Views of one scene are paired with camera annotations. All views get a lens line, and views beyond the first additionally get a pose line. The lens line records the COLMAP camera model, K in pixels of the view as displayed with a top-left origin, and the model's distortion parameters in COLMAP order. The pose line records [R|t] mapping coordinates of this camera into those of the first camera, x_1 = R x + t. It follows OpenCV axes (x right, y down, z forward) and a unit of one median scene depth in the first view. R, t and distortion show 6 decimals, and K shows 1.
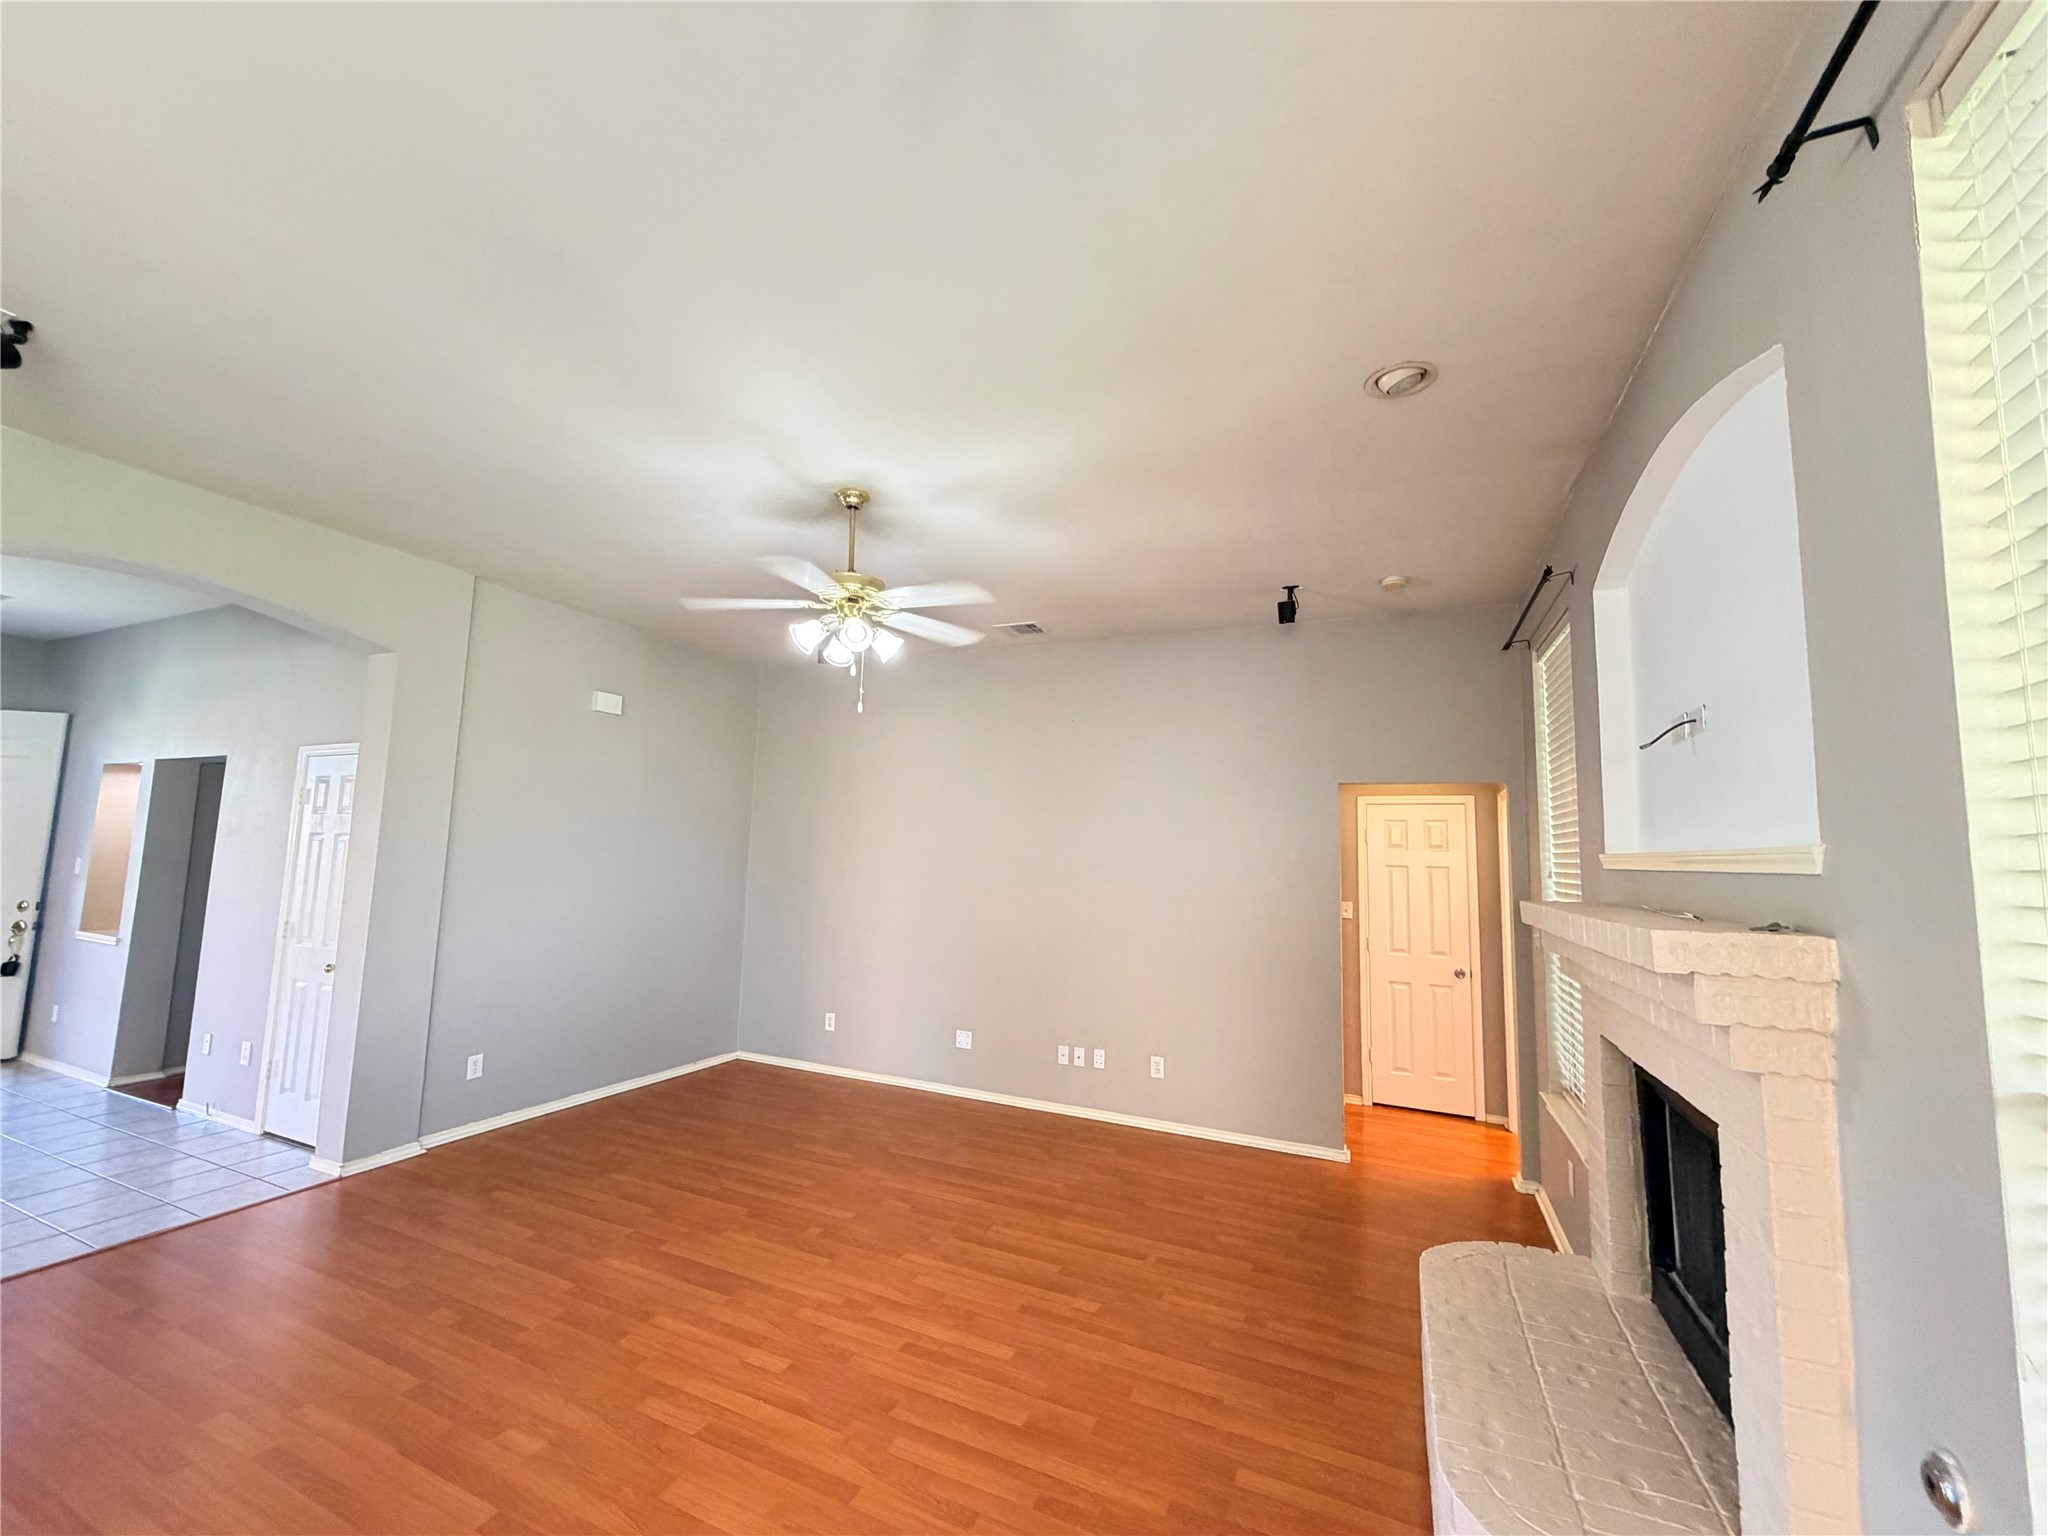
lens RADIAL K [[814.6, 0, 1019.3], [0, 814.6, 768.0], [0, 0, 1]] dist [-0.001642, 0.000685]
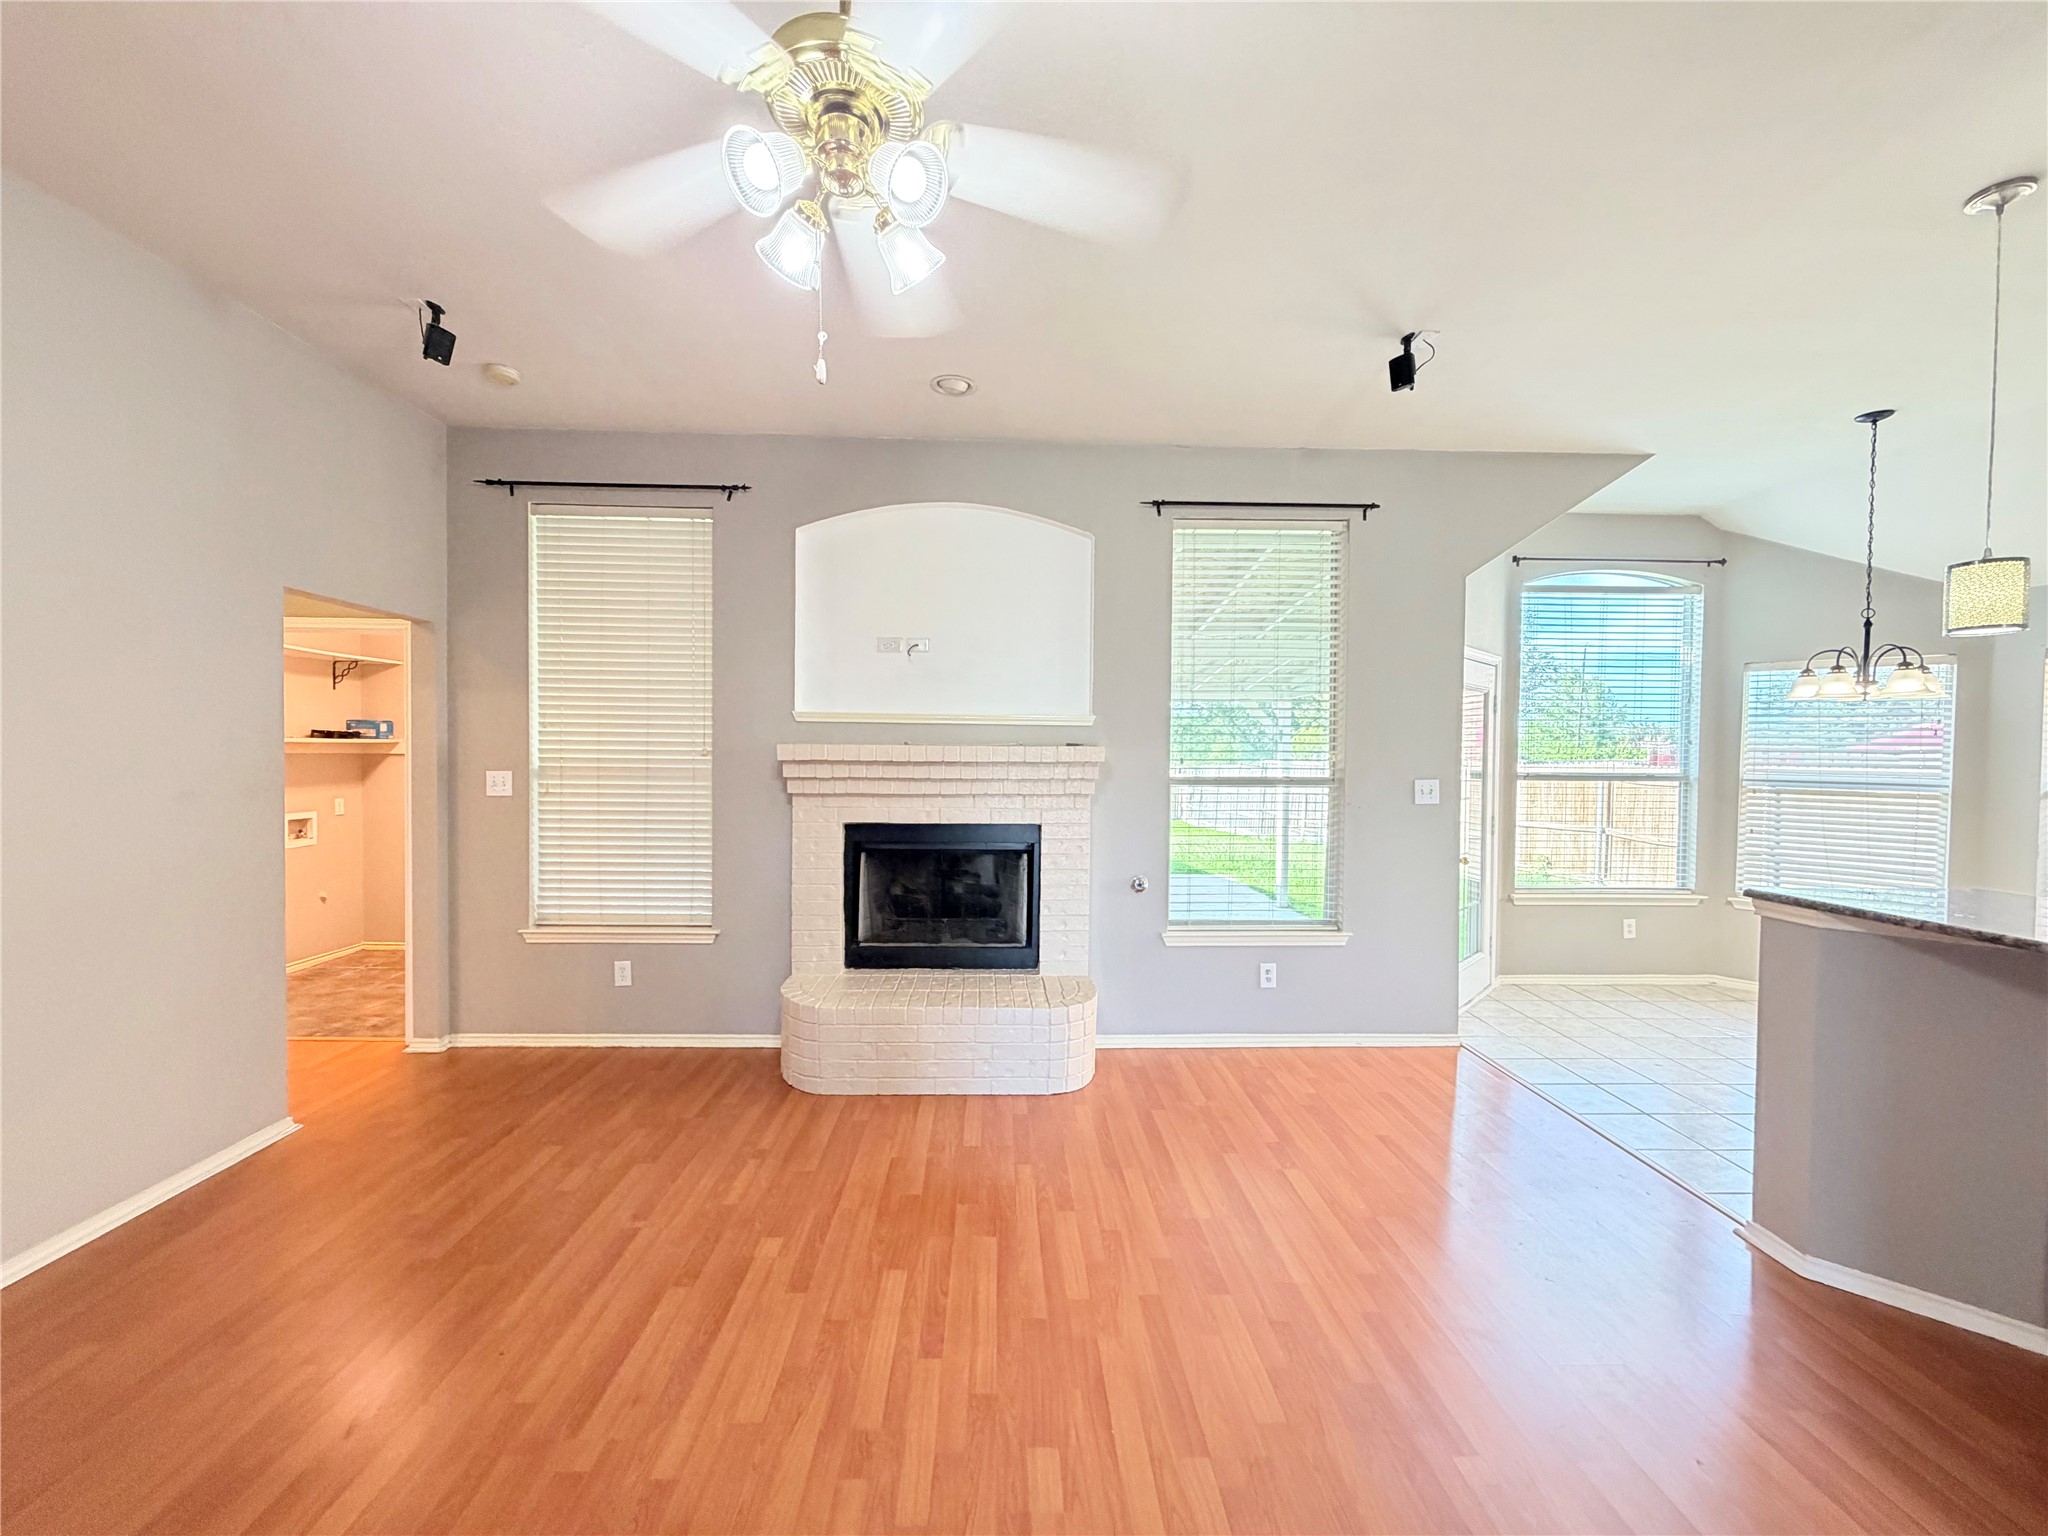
lens RADIAL K [[814.6, 0, 1020.9], [0, 814.6, 767.6], [0, 0, 1]] dist [-0.001642, 0.000685]
pose [[-0.440019, -0.048472, 0.896679, -0.625542], [-0.119403, 0.992834, -0.004923, 0.129757], [-0.890015, -0.109232, -0.442653, 1.003803]]
